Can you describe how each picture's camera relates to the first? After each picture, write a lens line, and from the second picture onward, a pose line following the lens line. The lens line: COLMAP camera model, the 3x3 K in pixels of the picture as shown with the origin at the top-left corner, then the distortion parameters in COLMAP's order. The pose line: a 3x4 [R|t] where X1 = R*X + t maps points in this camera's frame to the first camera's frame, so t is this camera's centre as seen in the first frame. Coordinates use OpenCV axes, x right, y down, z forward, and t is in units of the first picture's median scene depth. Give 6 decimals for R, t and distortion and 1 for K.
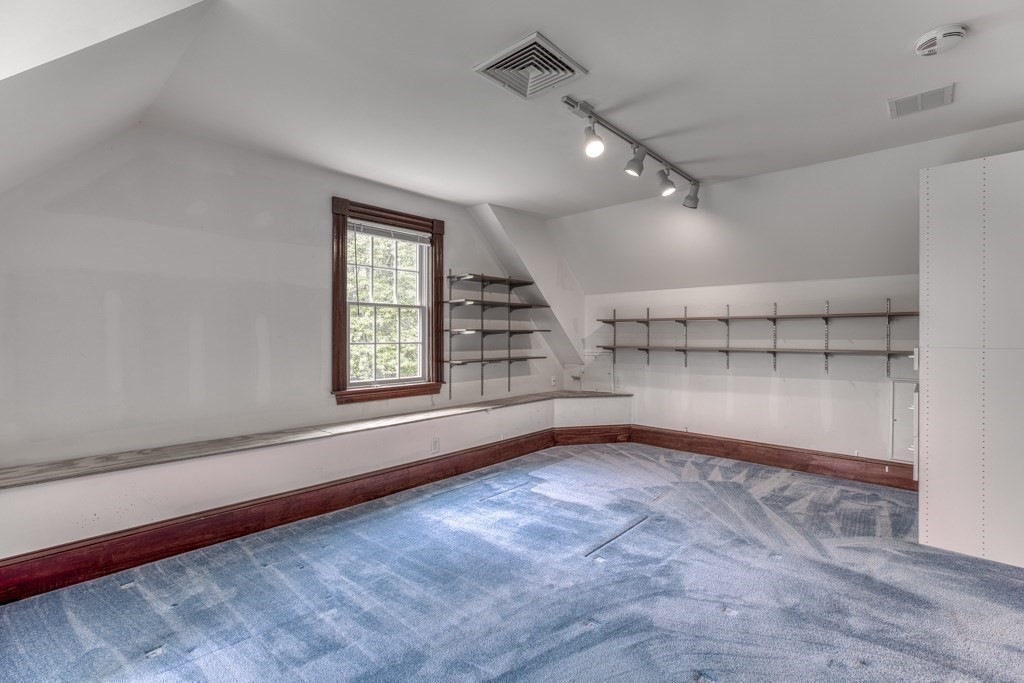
lens RADIAL K [[467.2, 0, 514.5], [0, 467.2, 333.5], [0, 0, 1]] dist [-0.021142, 0.009678]
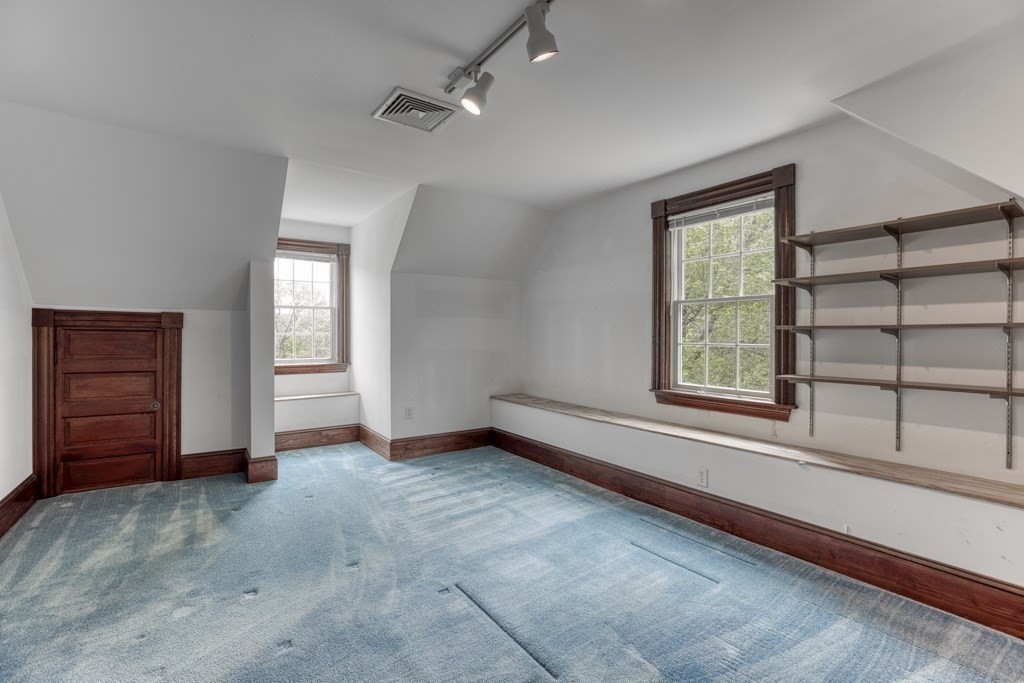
lens RADIAL K [[467.2, 0, 508.5], [0, 467.2, 340.9], [0, 0, 1]] dist [-0.021142, 0.009678]
pose [[-0.221053, 0.011634, -0.975192, 0.626229], [-0.000942, 0.999926, 0.012143, 0.003593], [0.975261, 0.003603, -0.221025, 0.814161]]
